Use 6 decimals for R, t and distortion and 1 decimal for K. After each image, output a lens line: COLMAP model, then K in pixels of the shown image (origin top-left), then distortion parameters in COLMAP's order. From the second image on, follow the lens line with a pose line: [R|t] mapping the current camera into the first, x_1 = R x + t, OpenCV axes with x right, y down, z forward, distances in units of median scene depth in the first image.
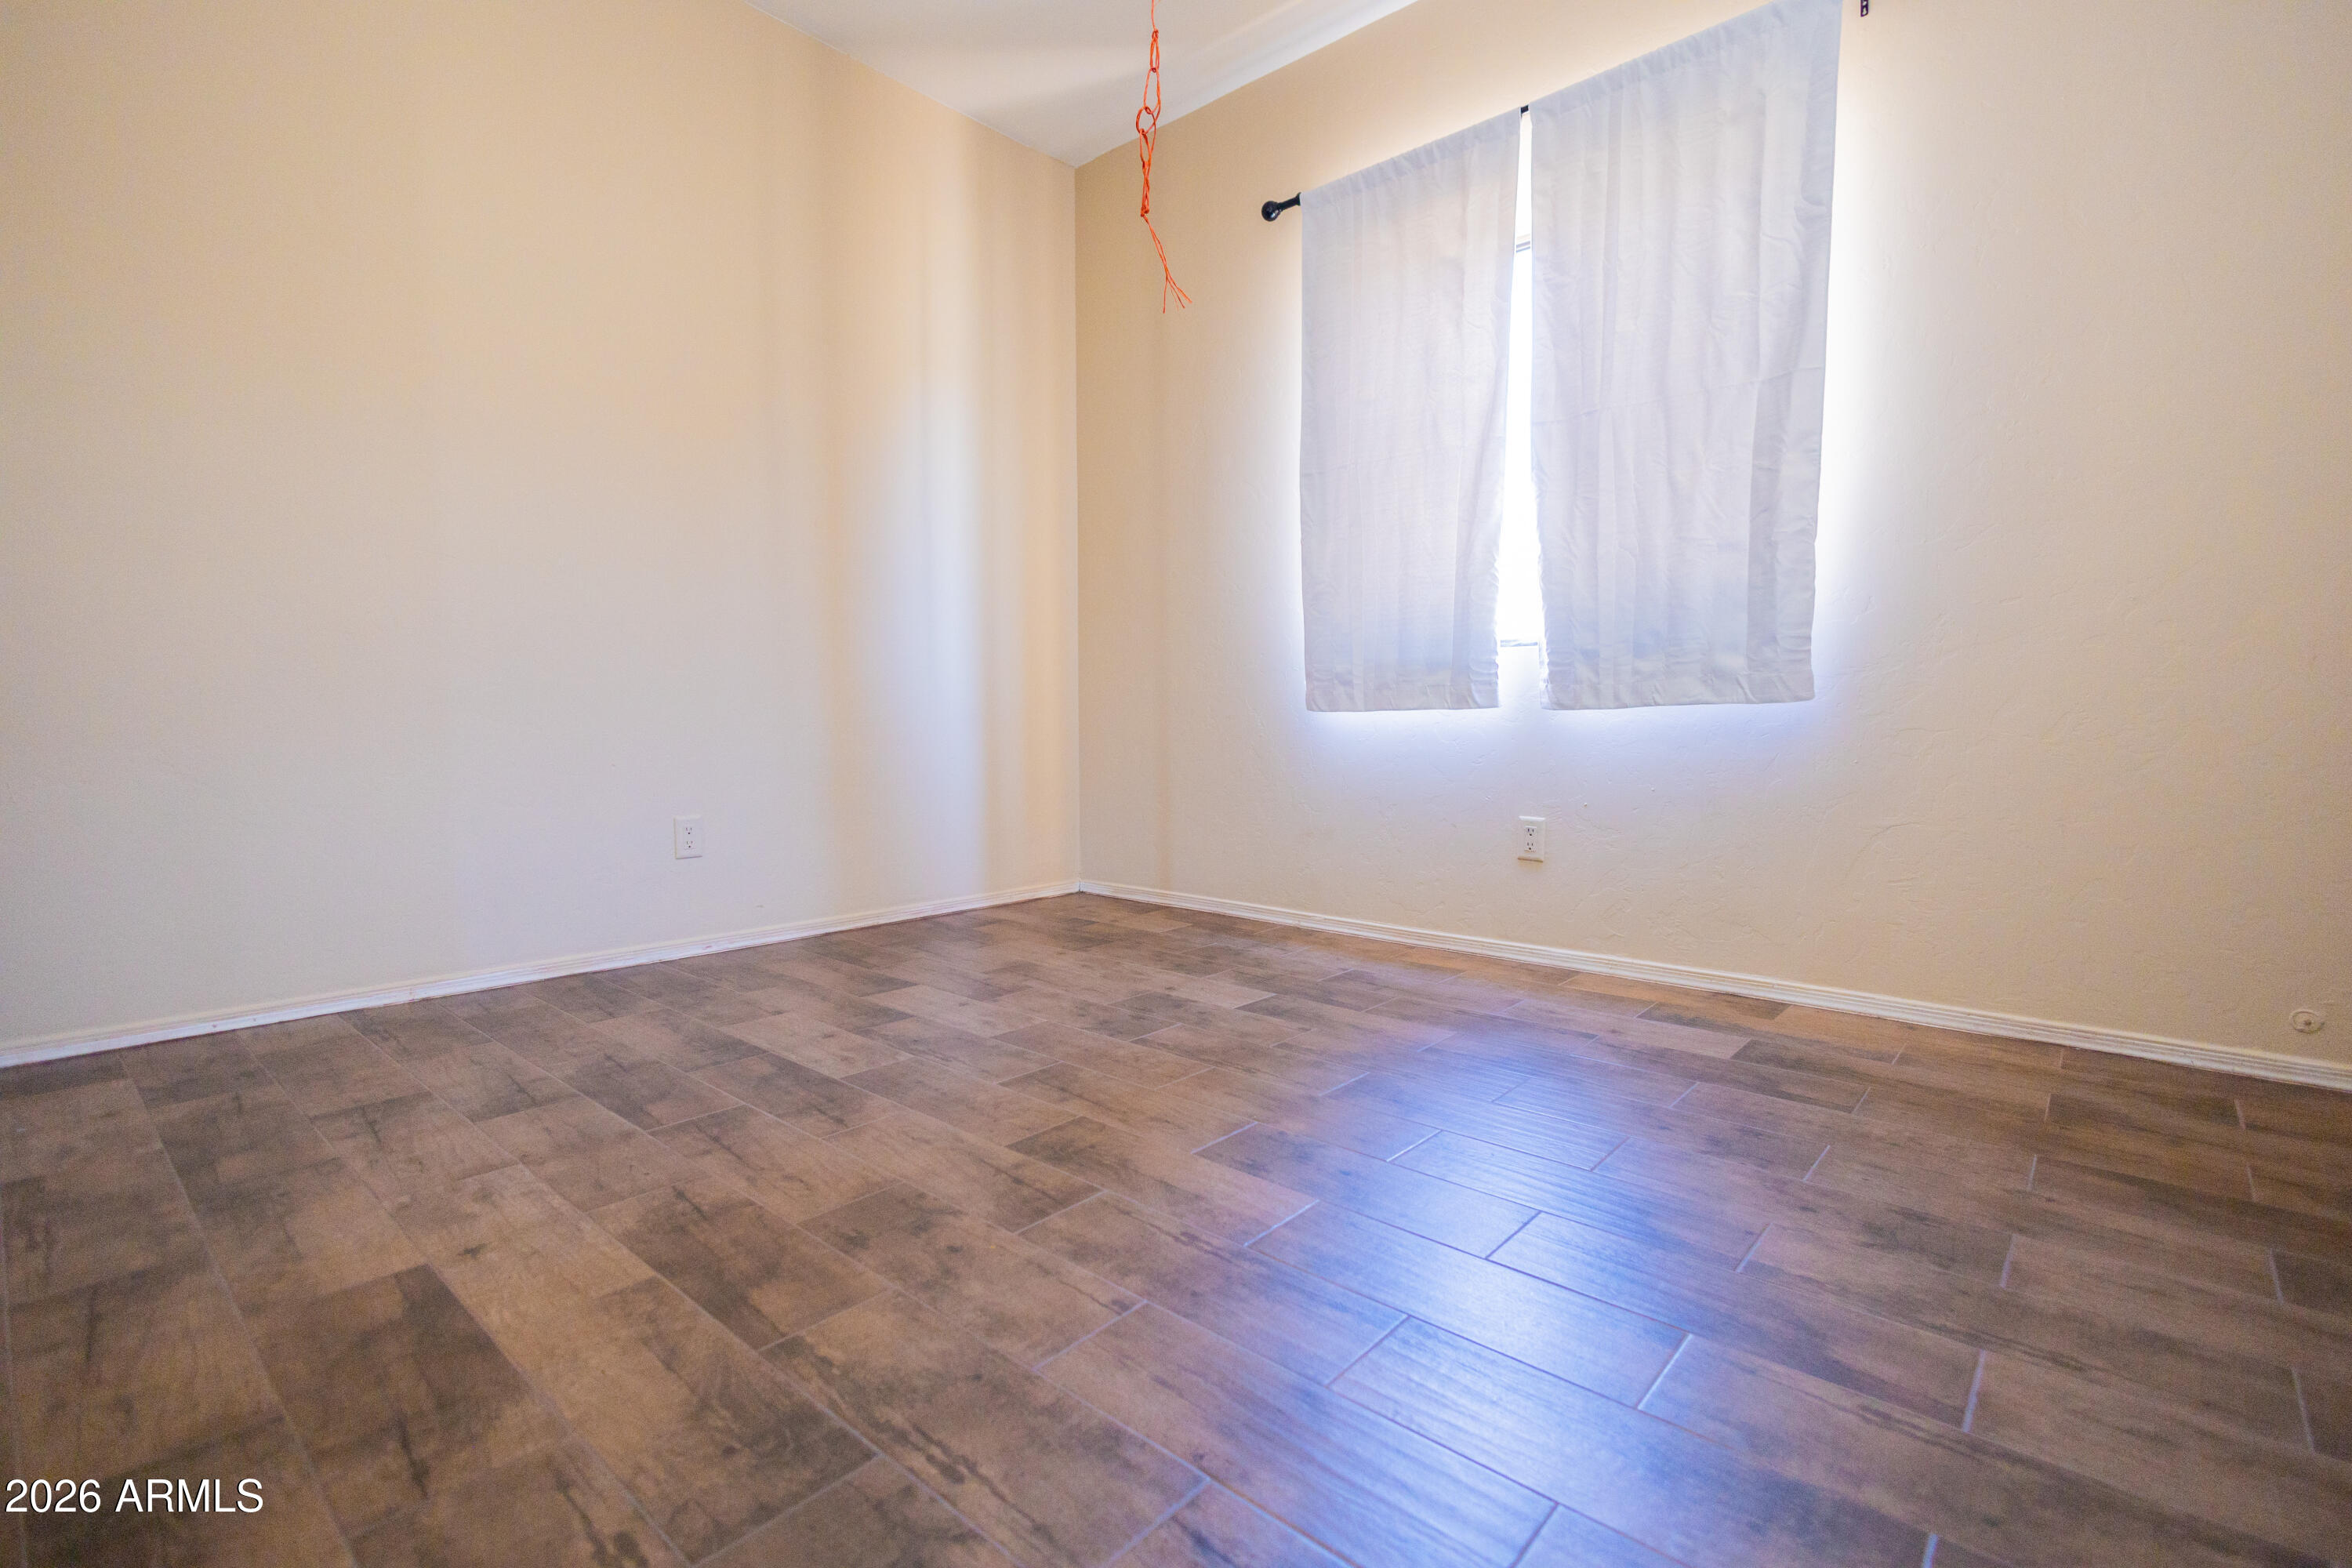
lens RADIAL K [[1080.8, 0, 1176.0], [0, 1080.8, 784.0], [0, 0, 1]] dist [0.000450, -0.000775]
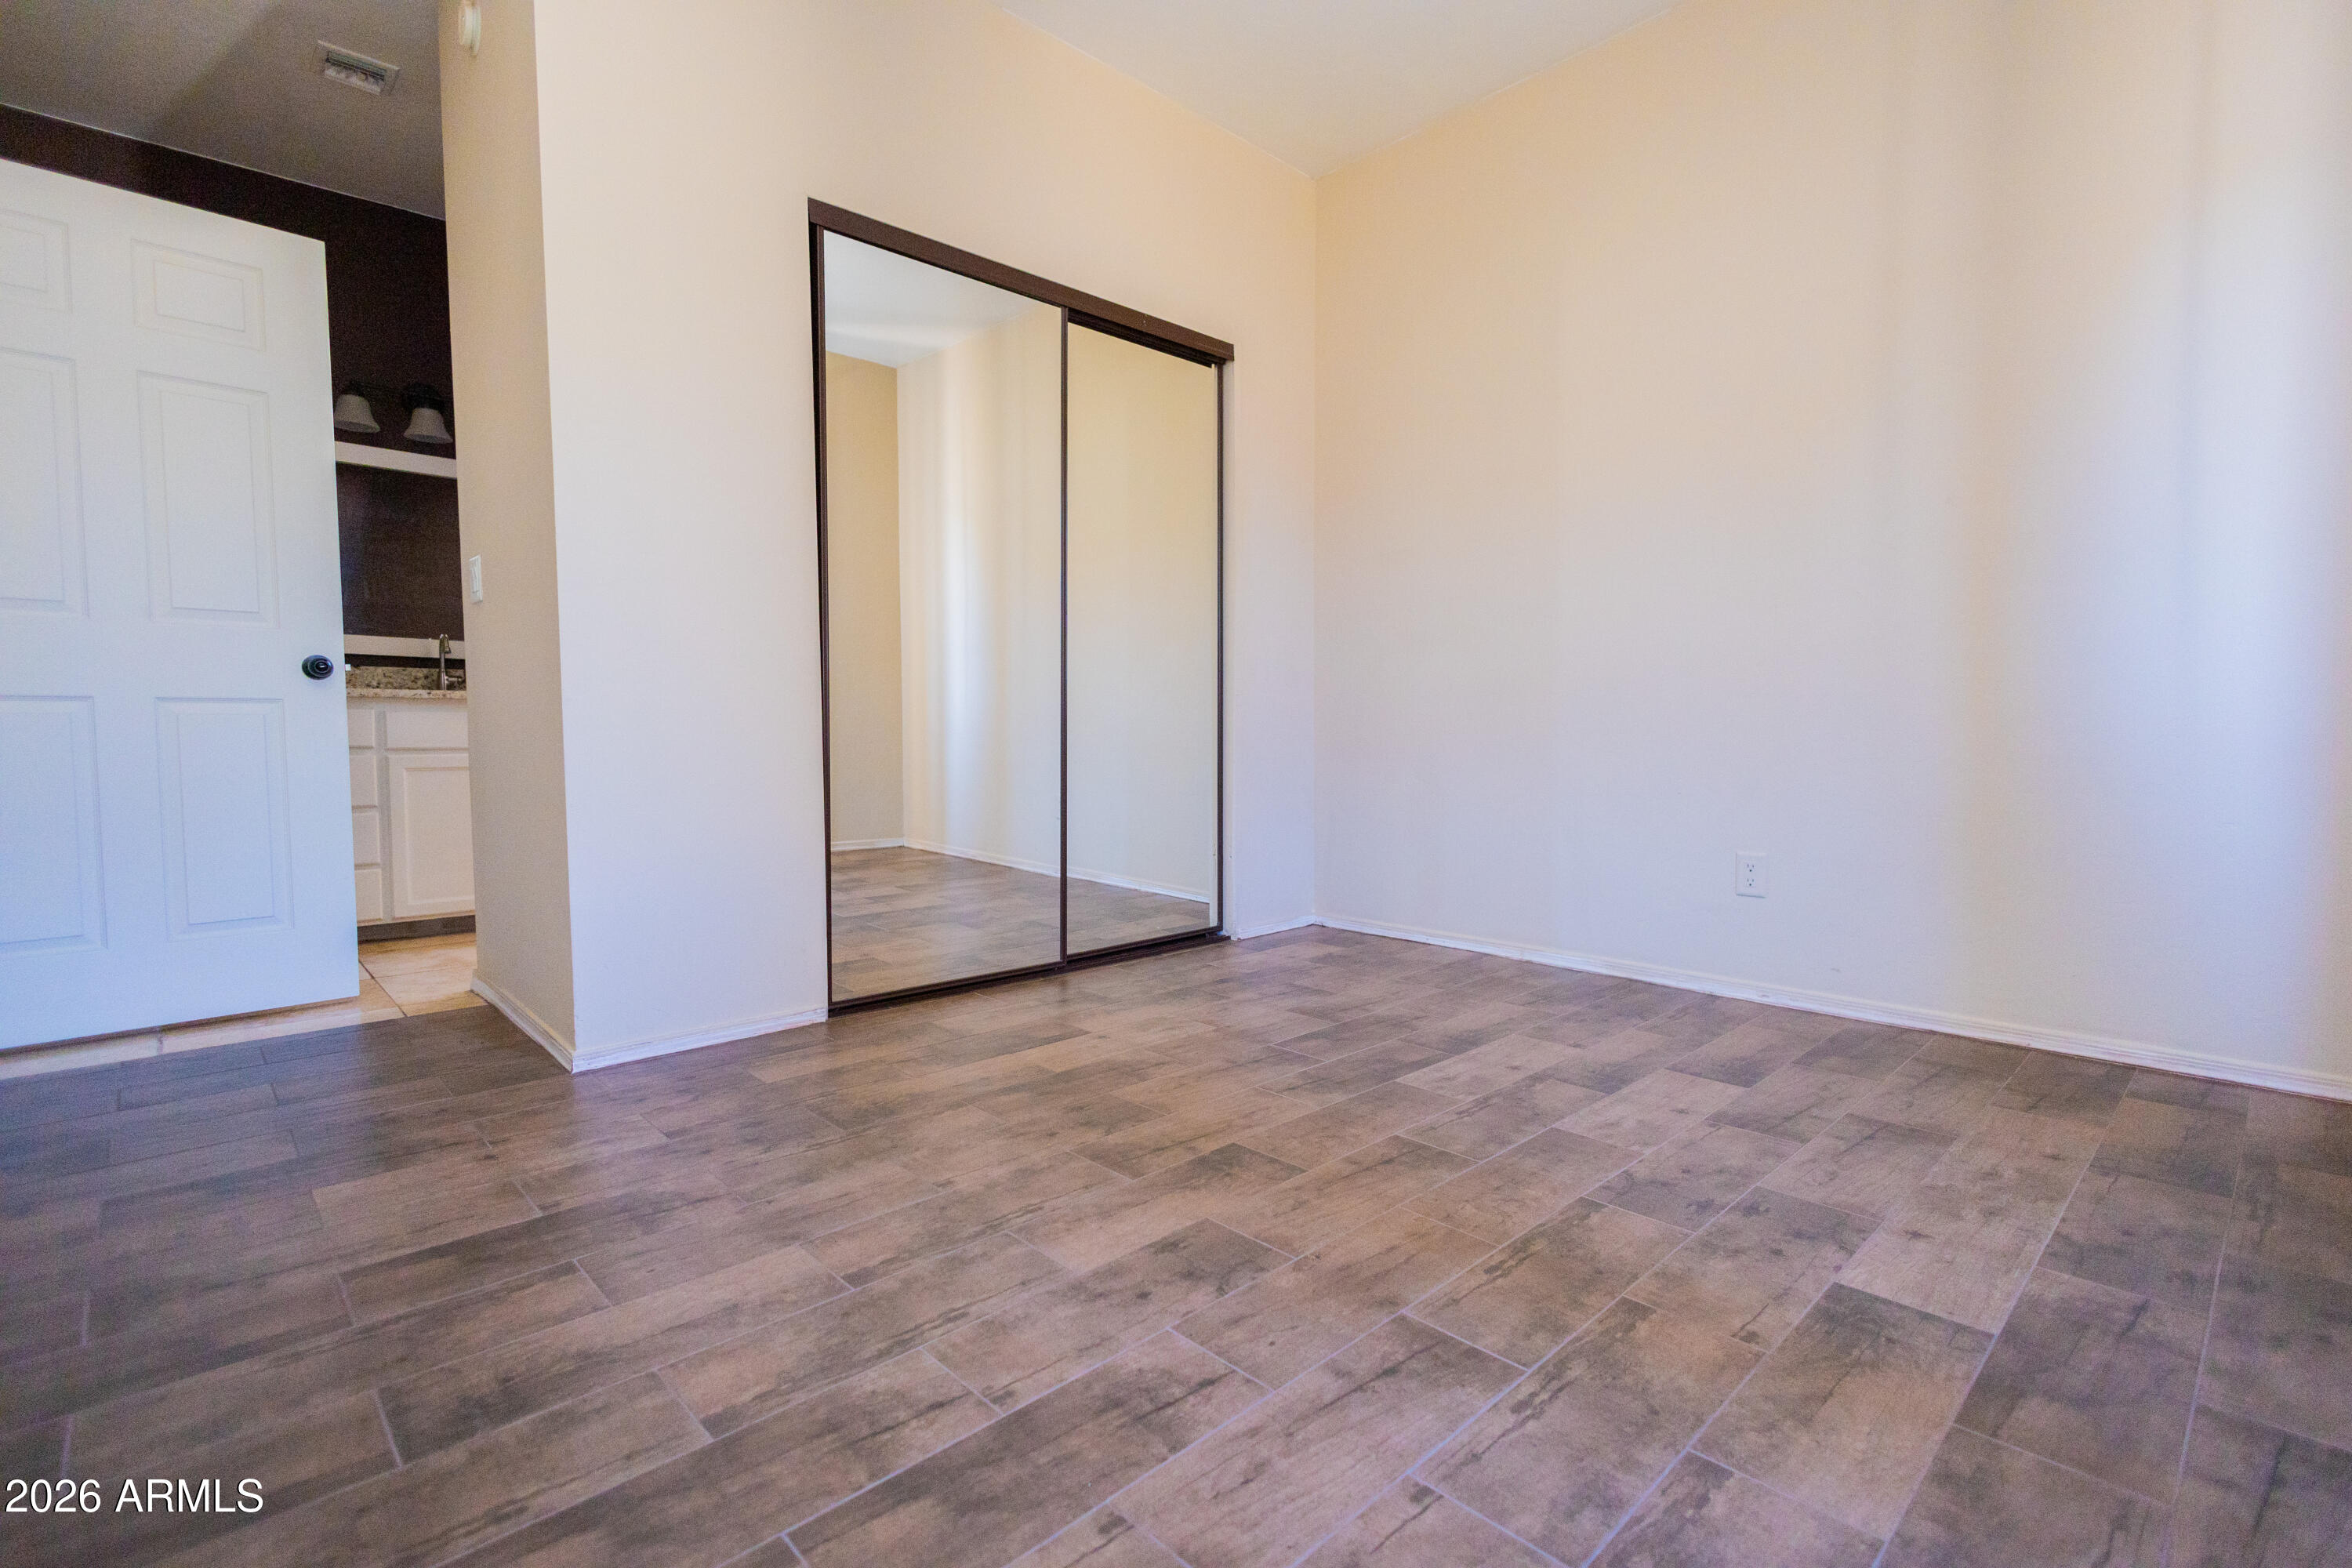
lens RADIAL K [[1080.8, 0, 1176.0], [0, 1080.8, 784.0], [0, 0, 1]] dist [0.000450, -0.000775]
pose [[-0.089464, 0.055180, -0.994460, 0.831220], [-0.060826, 0.996298, 0.060755, -0.088355], [0.994131, 0.065925, -0.085776, 0.894204]]
